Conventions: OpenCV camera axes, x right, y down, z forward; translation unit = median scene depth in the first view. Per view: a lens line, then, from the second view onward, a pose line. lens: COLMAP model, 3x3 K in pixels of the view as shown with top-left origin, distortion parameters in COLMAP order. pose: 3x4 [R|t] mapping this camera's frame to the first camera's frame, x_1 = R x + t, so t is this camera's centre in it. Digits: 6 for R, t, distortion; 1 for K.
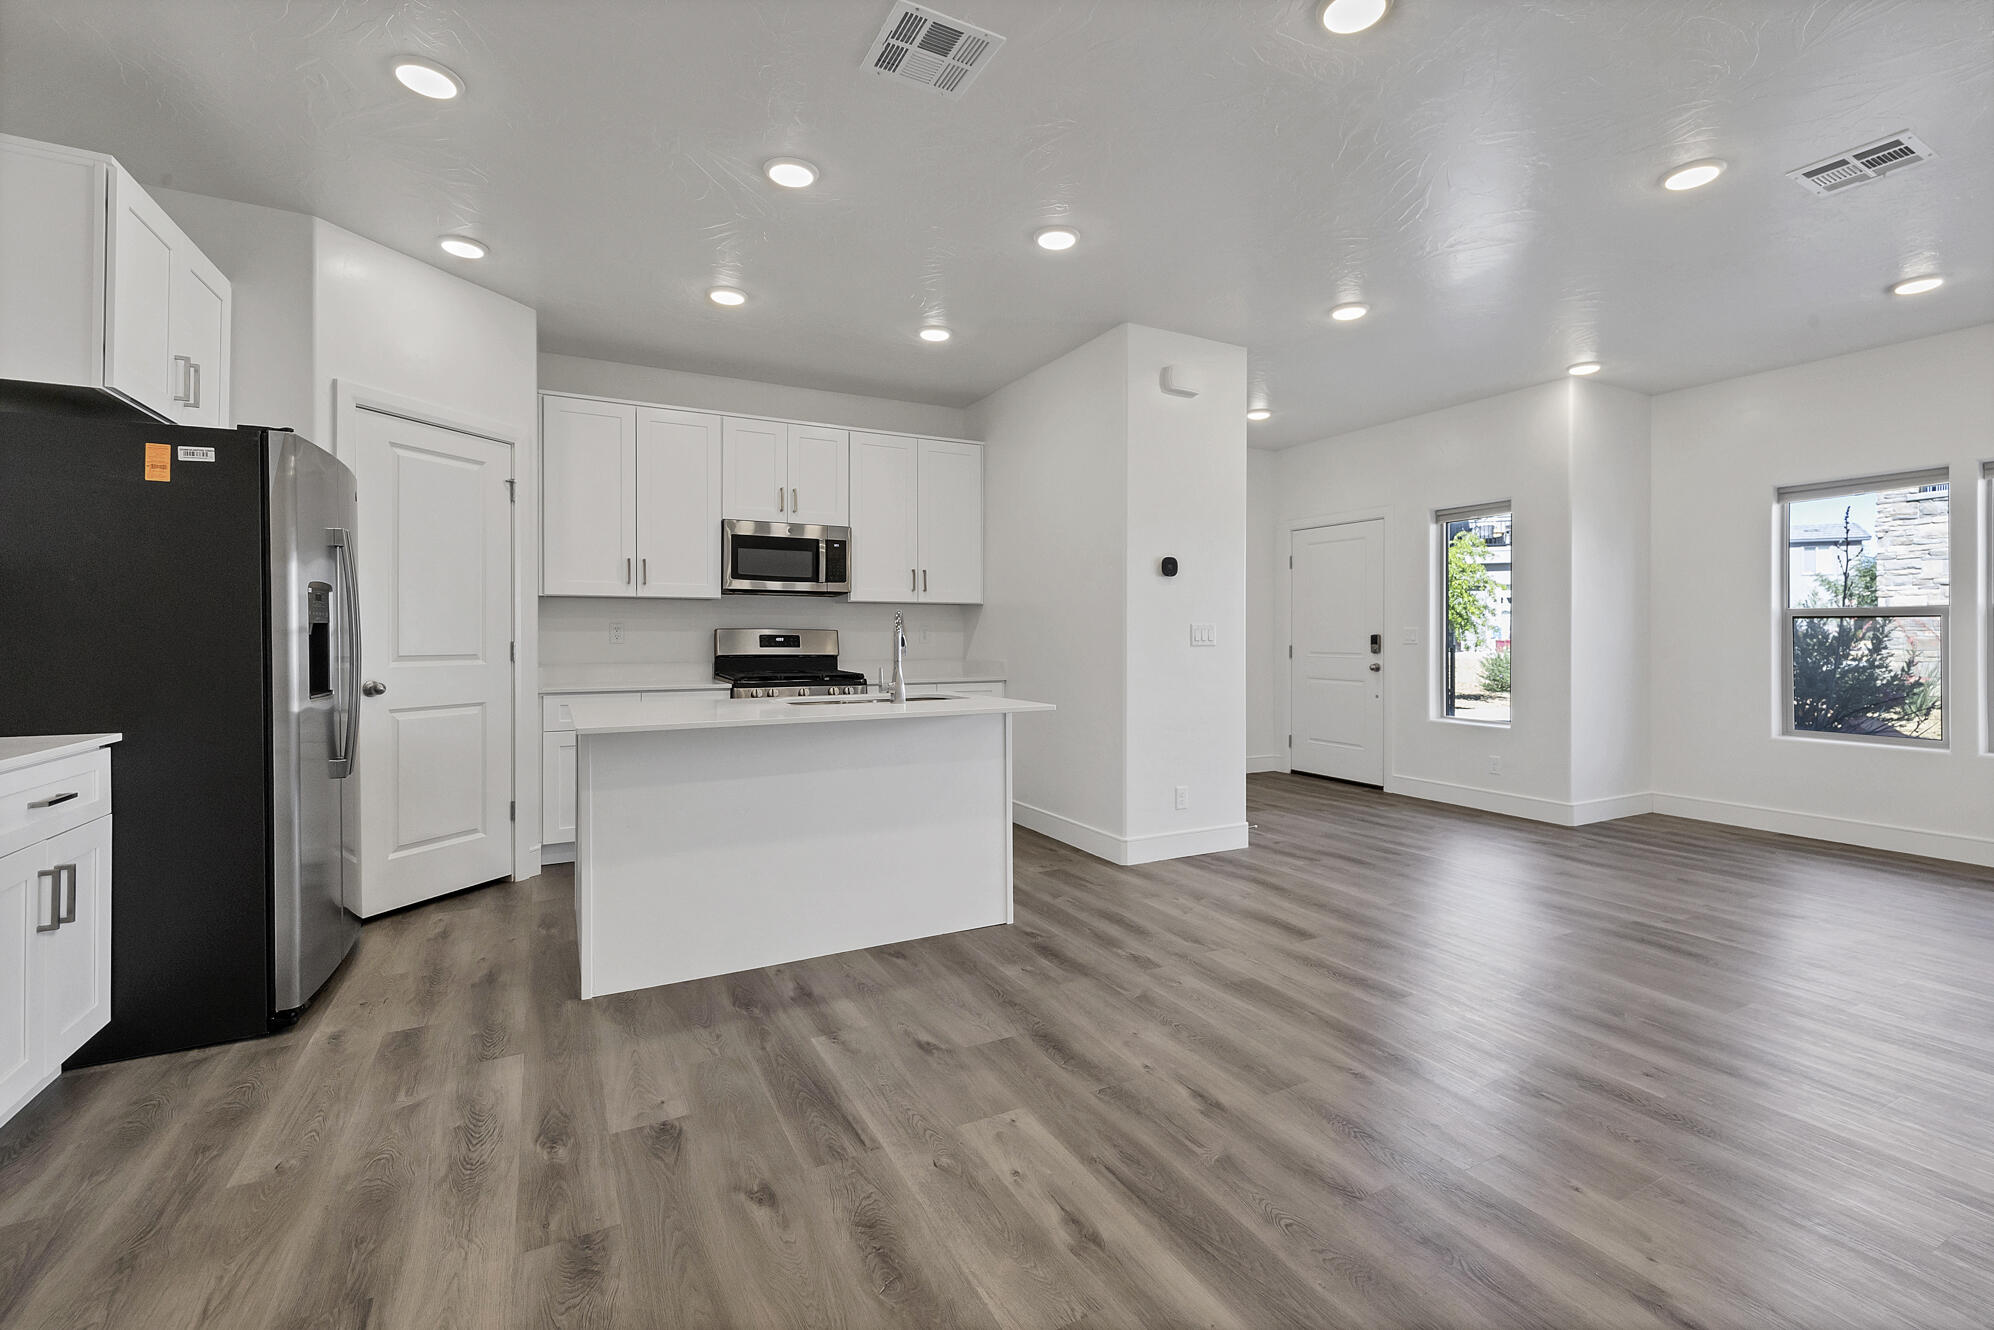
lens RADIAL K [[864.7, 0, 1003.9], [0, 864.7, 644.9], [0, 0, 1]] dist [0.002847, -0.000138]
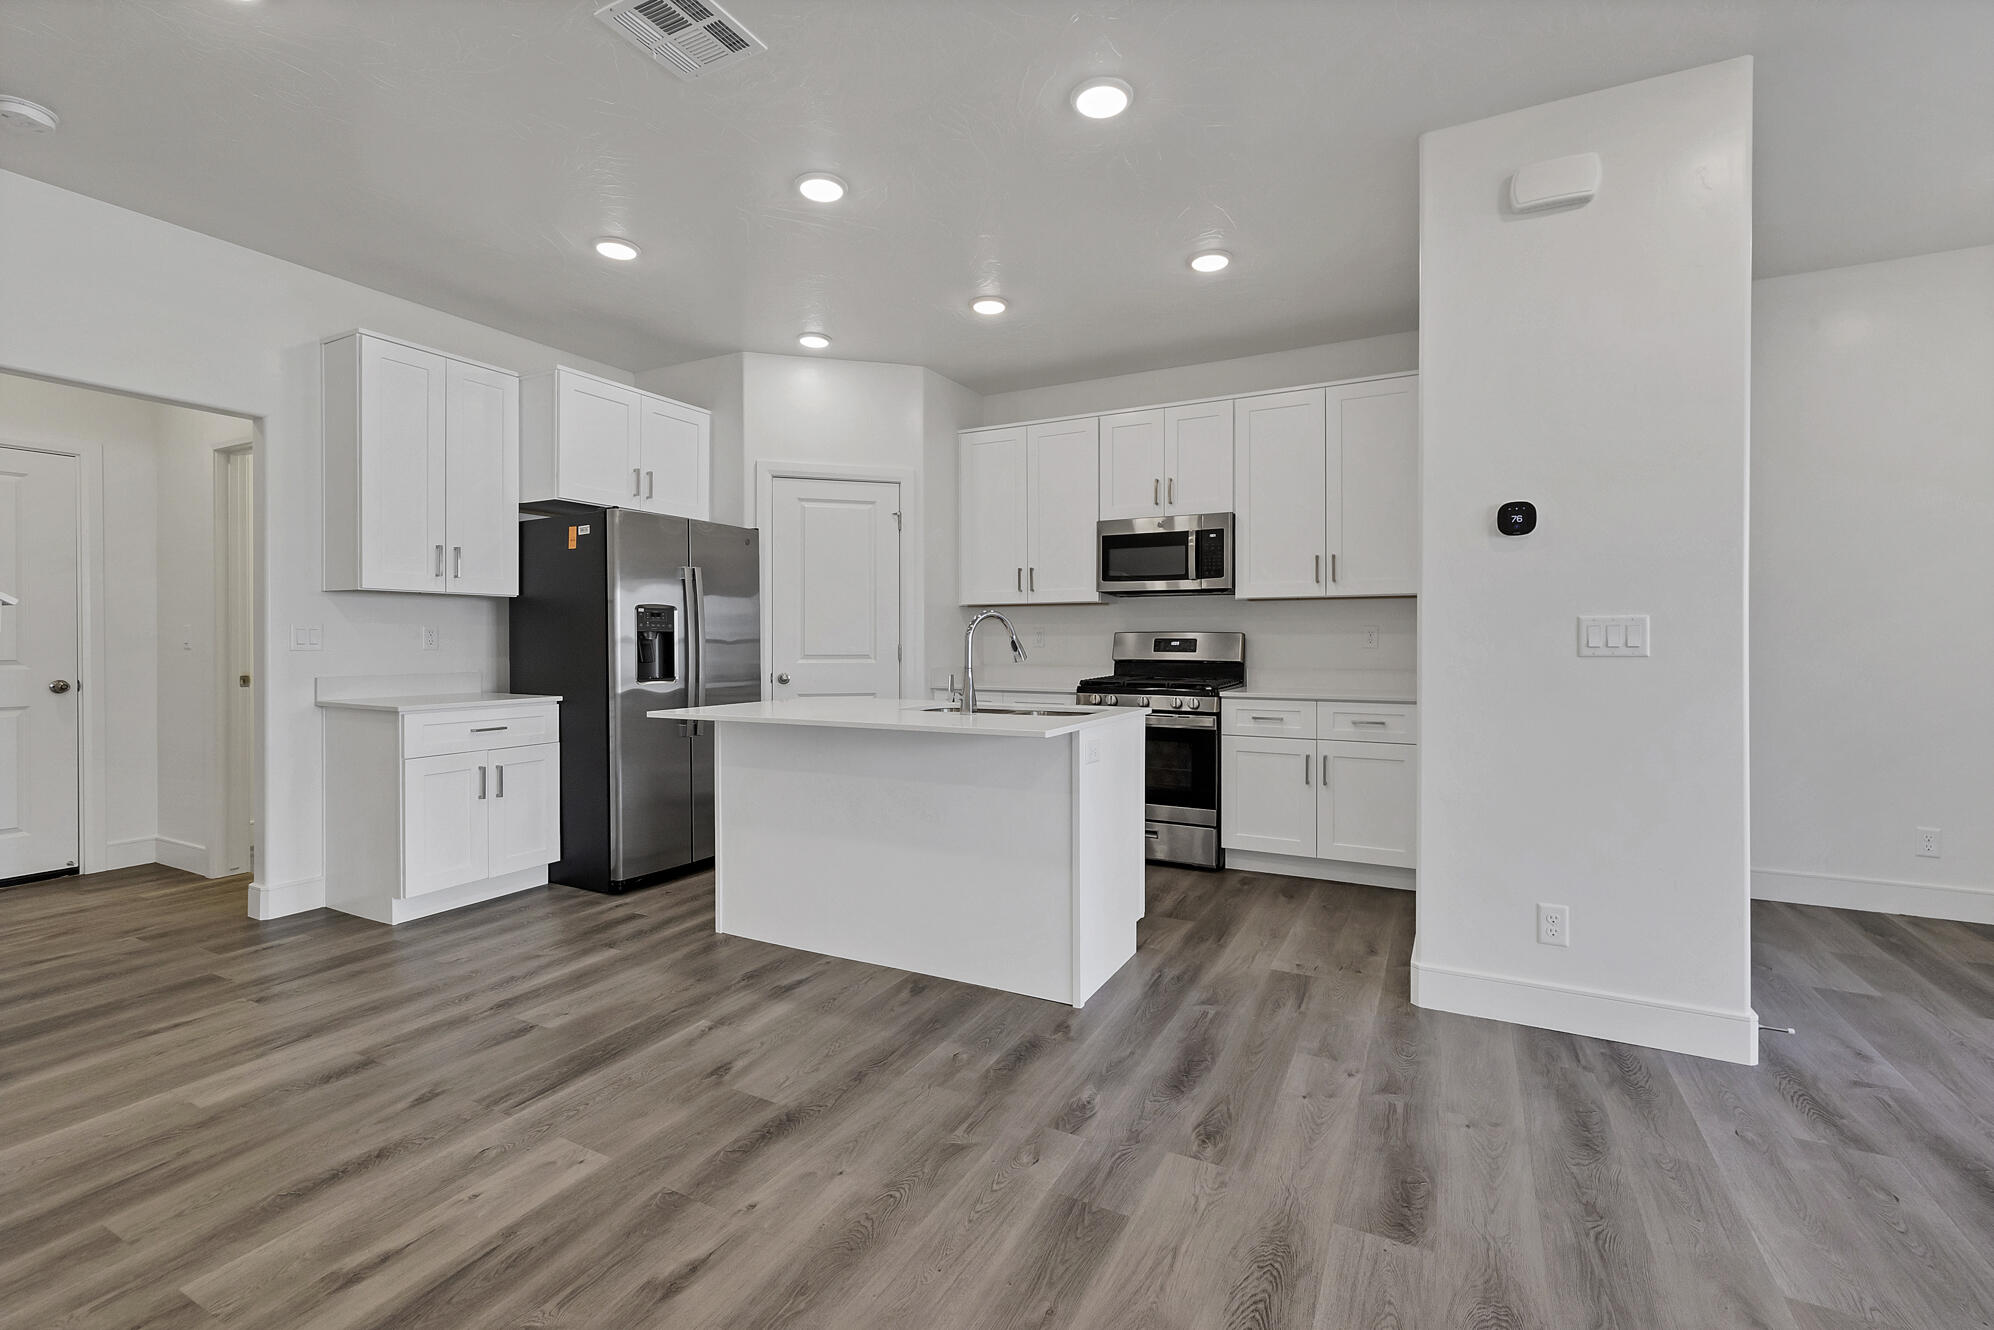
lens RADIAL K [[864.7, 0, 1005.7], [0, 864.7, 648.0], [0, 0, 1]] dist [0.002847, -0.000138]
pose [[0.566790, 0.006657, -0.823835, 0.640100], [-0.007407, 0.999968, 0.002984, -0.004352], [0.823829, 0.004411, 0.566821, 0.526023]]
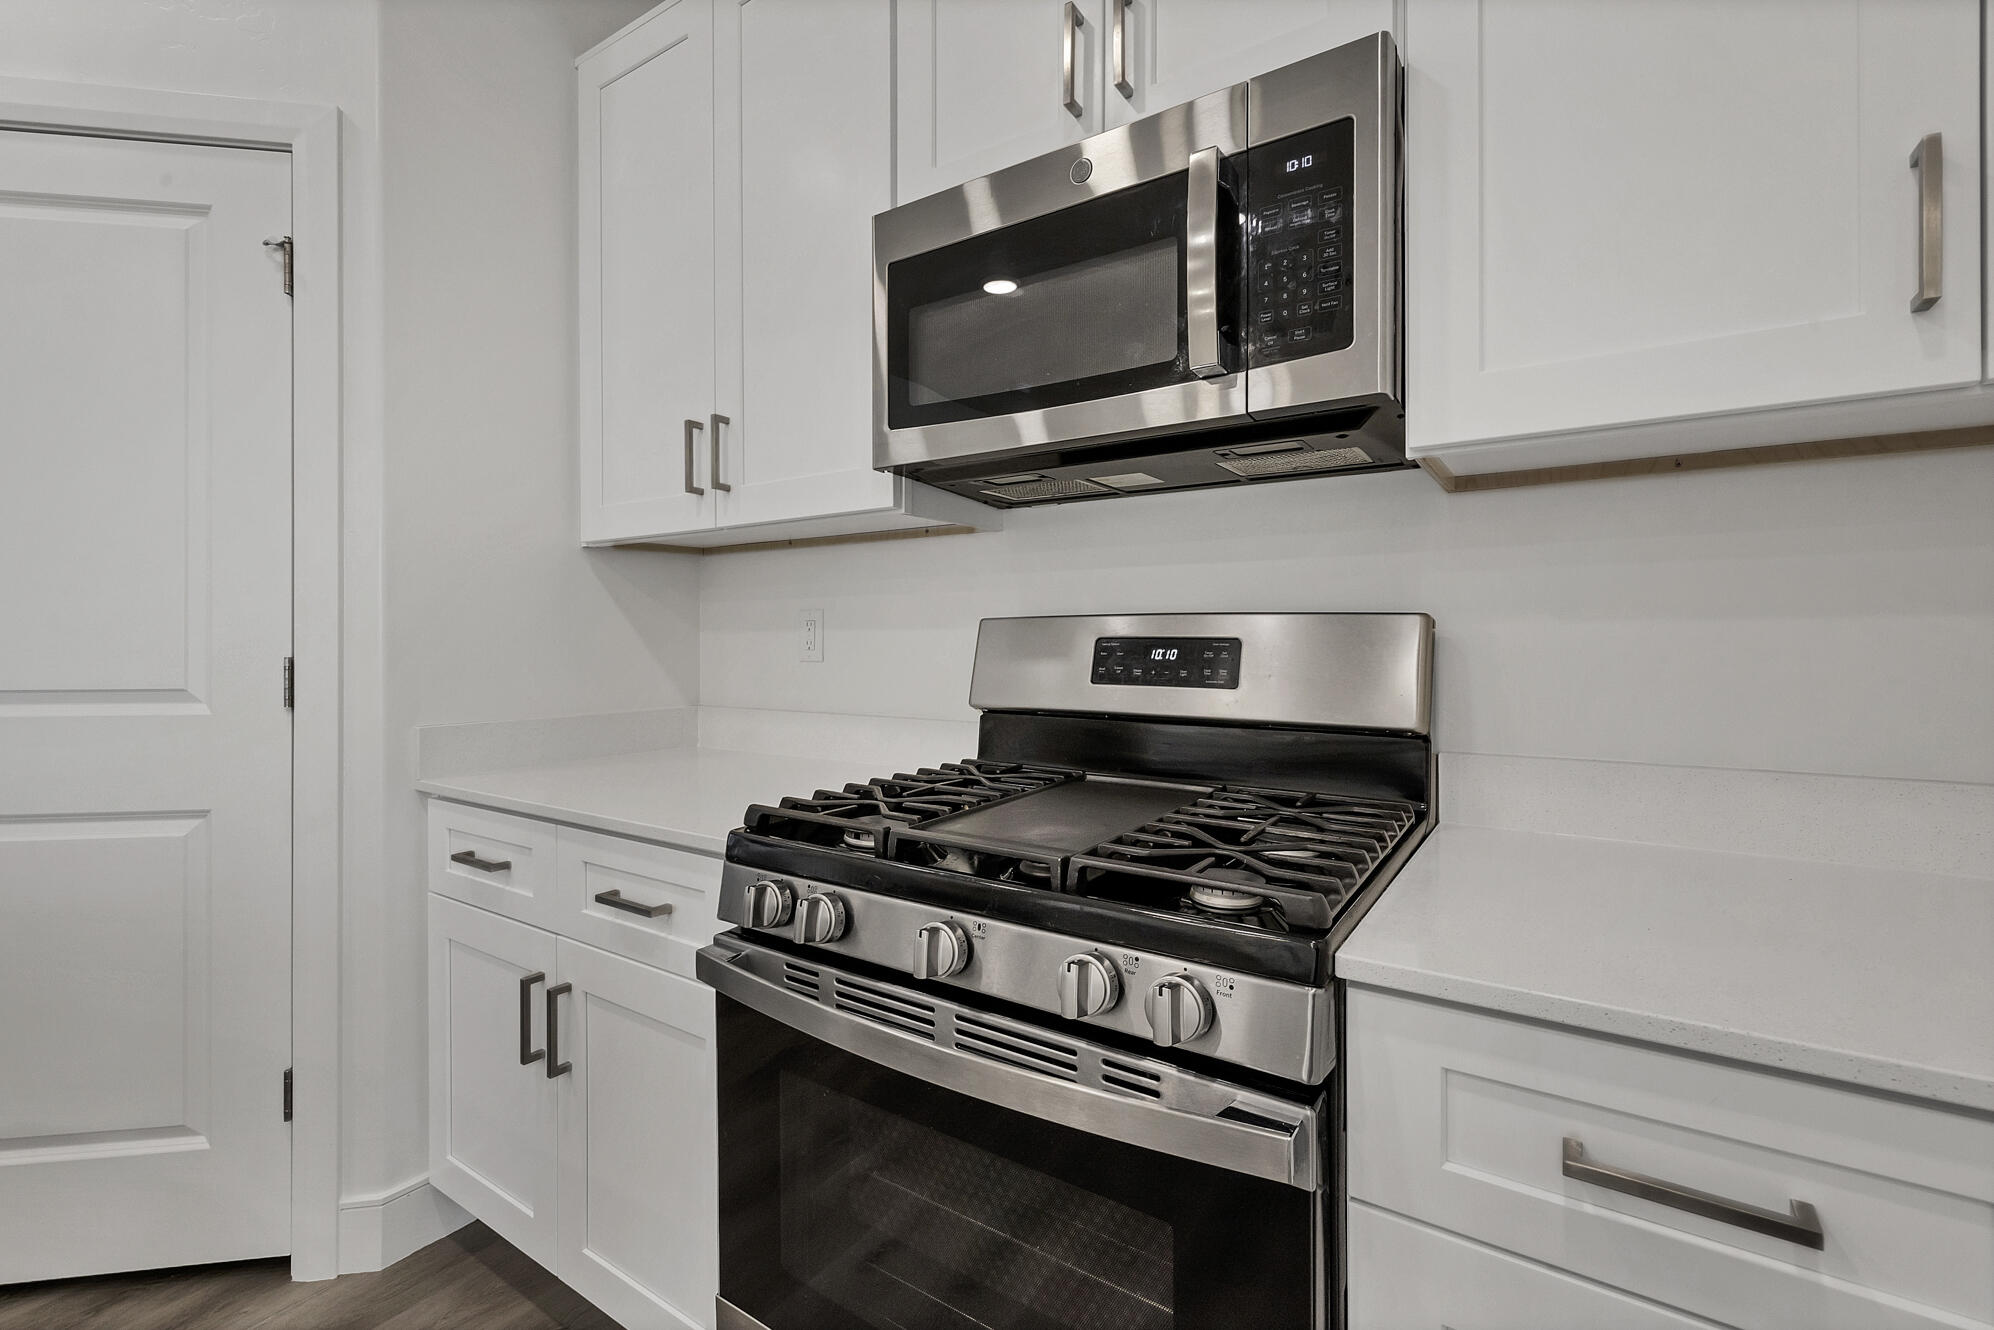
lens RADIAL K [[864.7, 0, 1013.1], [0, 864.7, 643.2], [0, 0, 1]] dist [0.002847, -0.000138]
pose [[0.476865, 0.001959, -0.878975, -0.088407], [-0.008586, 0.999960, -0.002430, -0.014549], [0.878935, 0.008706, 0.476863, 1.344501]]
